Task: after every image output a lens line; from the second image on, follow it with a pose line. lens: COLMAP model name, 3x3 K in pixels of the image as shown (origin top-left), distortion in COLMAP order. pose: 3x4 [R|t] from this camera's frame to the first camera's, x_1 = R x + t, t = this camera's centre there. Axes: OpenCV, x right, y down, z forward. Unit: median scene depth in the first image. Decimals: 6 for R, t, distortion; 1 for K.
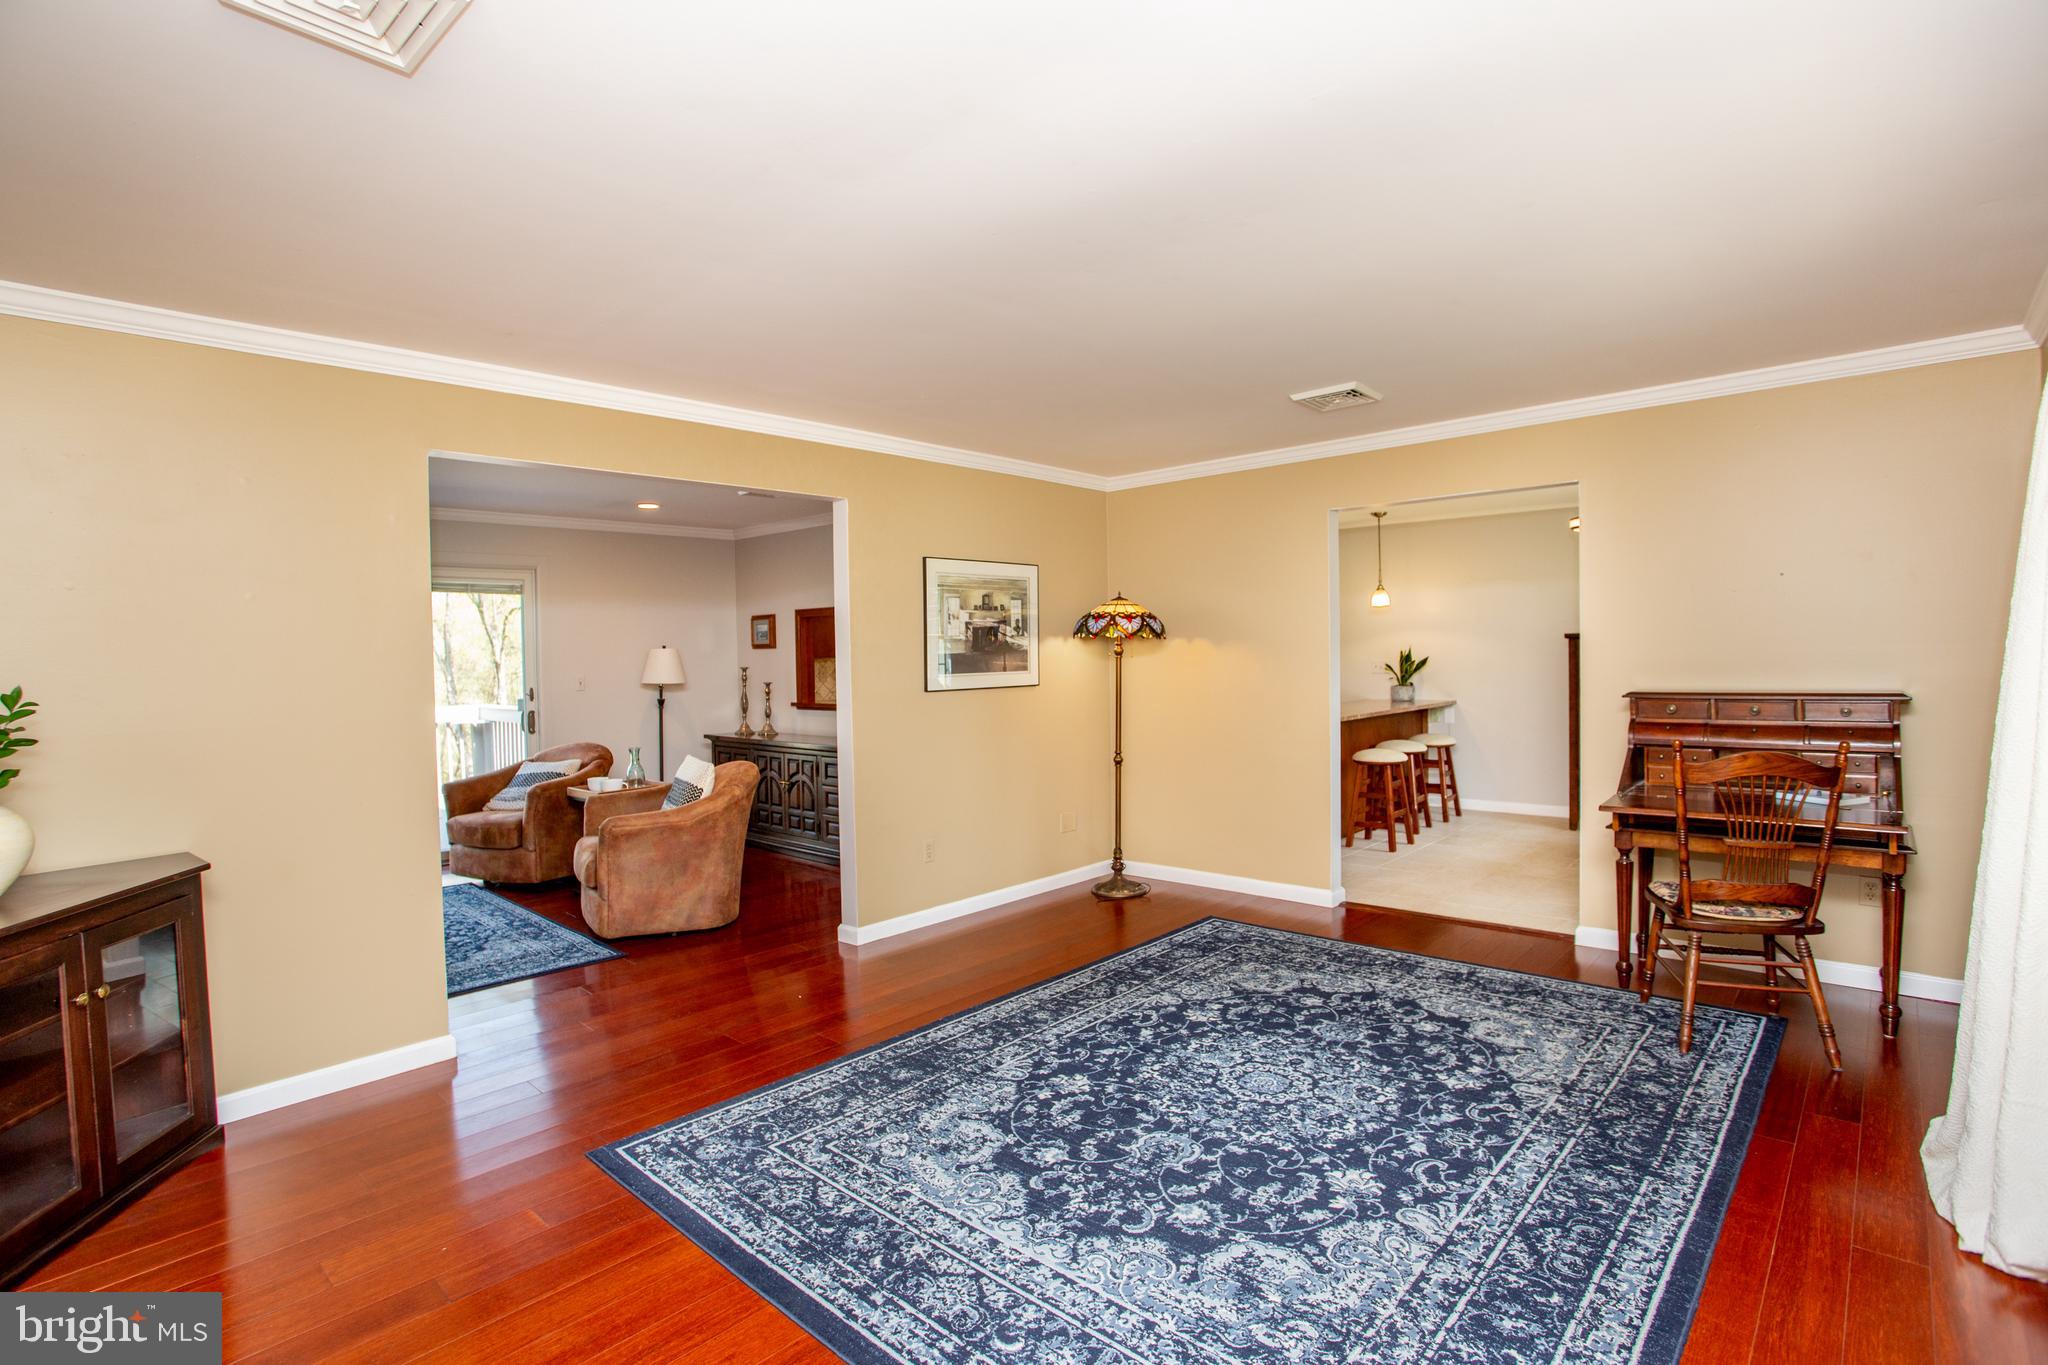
lens RADIAL K [[993.9, 0, 1007.2], [0, 993.9, 670.6], [0, 0, 1]] dist [-0.078989, 0.034159]
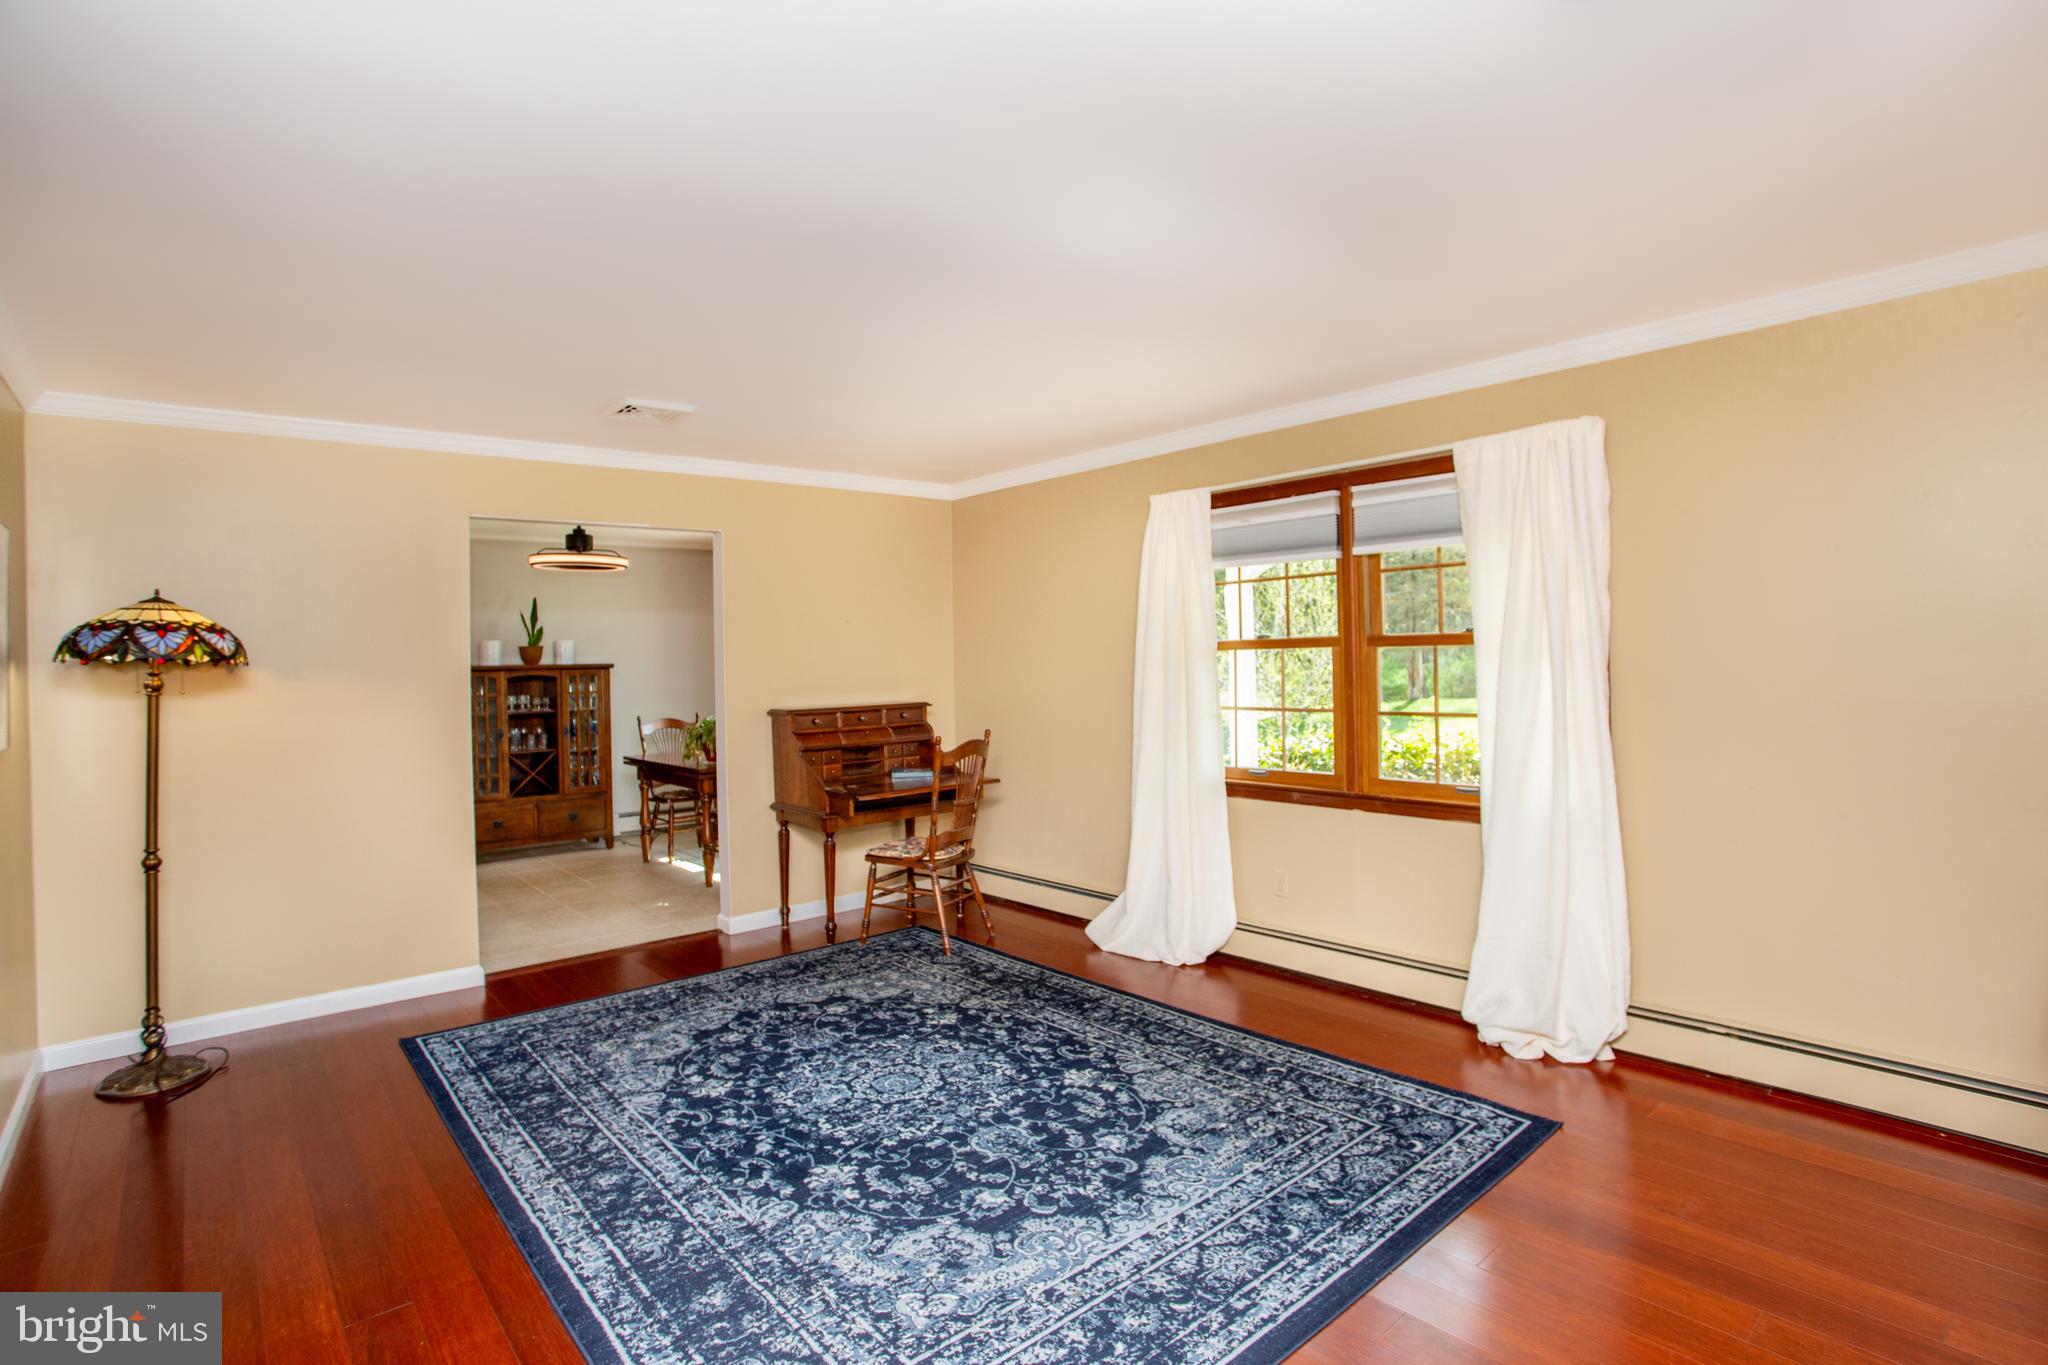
lens RADIAL K [[997.4, 0, 1050.9], [0, 997.4, 655.8], [0, 0, 1]] dist [-0.083749, 0.032562]
pose [[0.086809, 0.025241, 0.995905, -0.812272], [0.036062, 0.998944, -0.028462, 0.000180], [-0.995572, 0.038385, 0.085808, 0.757415]]
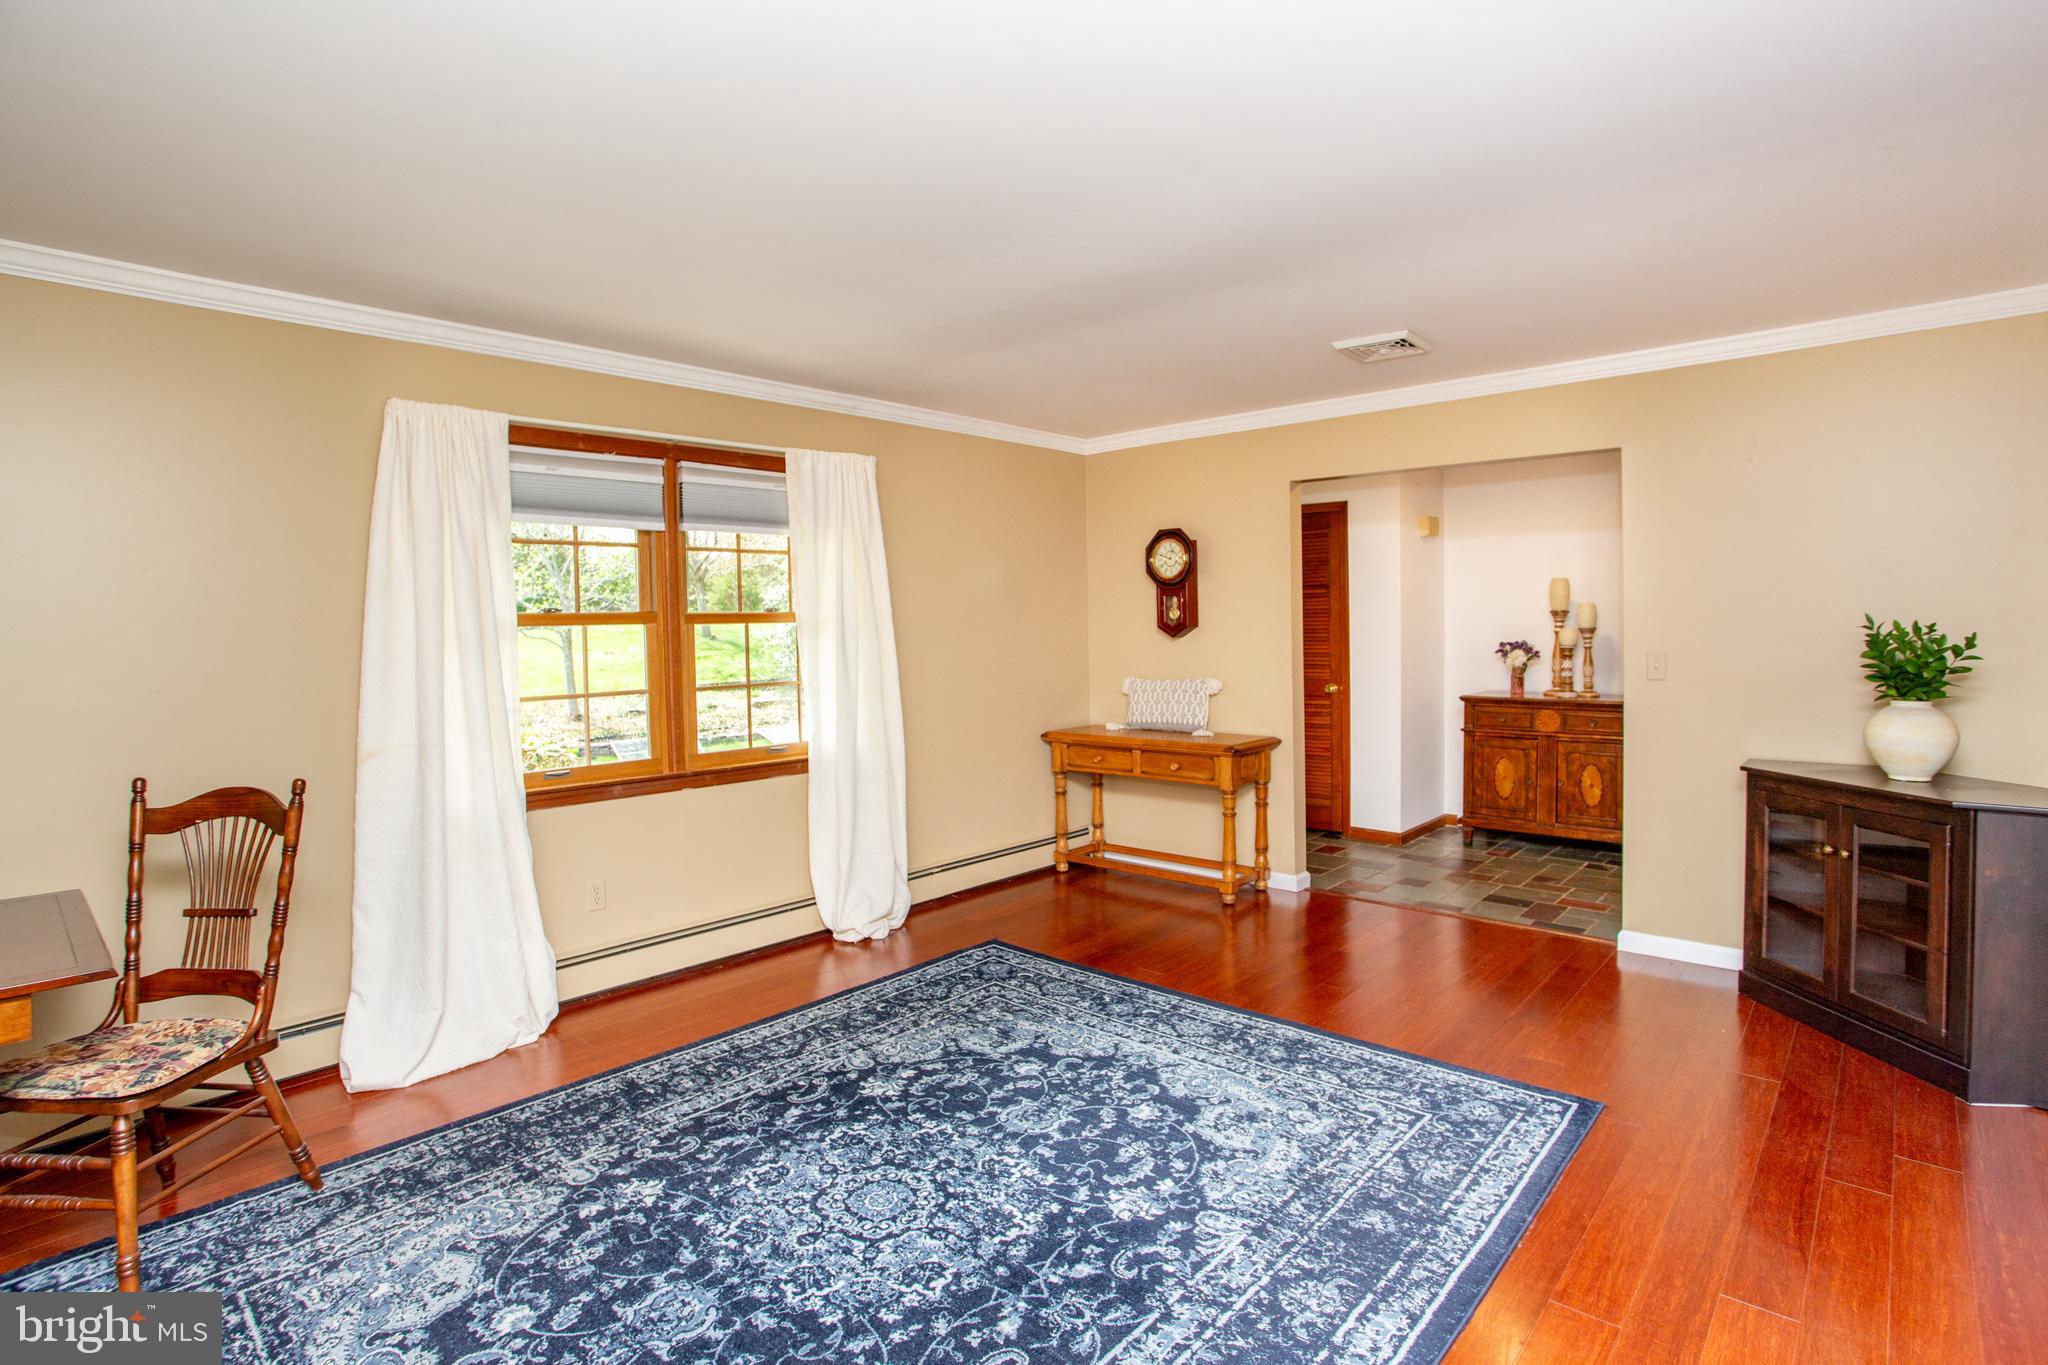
lens RADIAL K [[993.9, 0, 1007.2], [0, 993.9, 670.6], [0, 0, 1]] dist [-0.078989, 0.034159]
pose [[-0.999067, 0.042378, 0.008363, 0.145919], [0.042814, 0.997183, 0.061582, -0.037048], [-0.005730, 0.061883, -0.998067, 1.806042]]
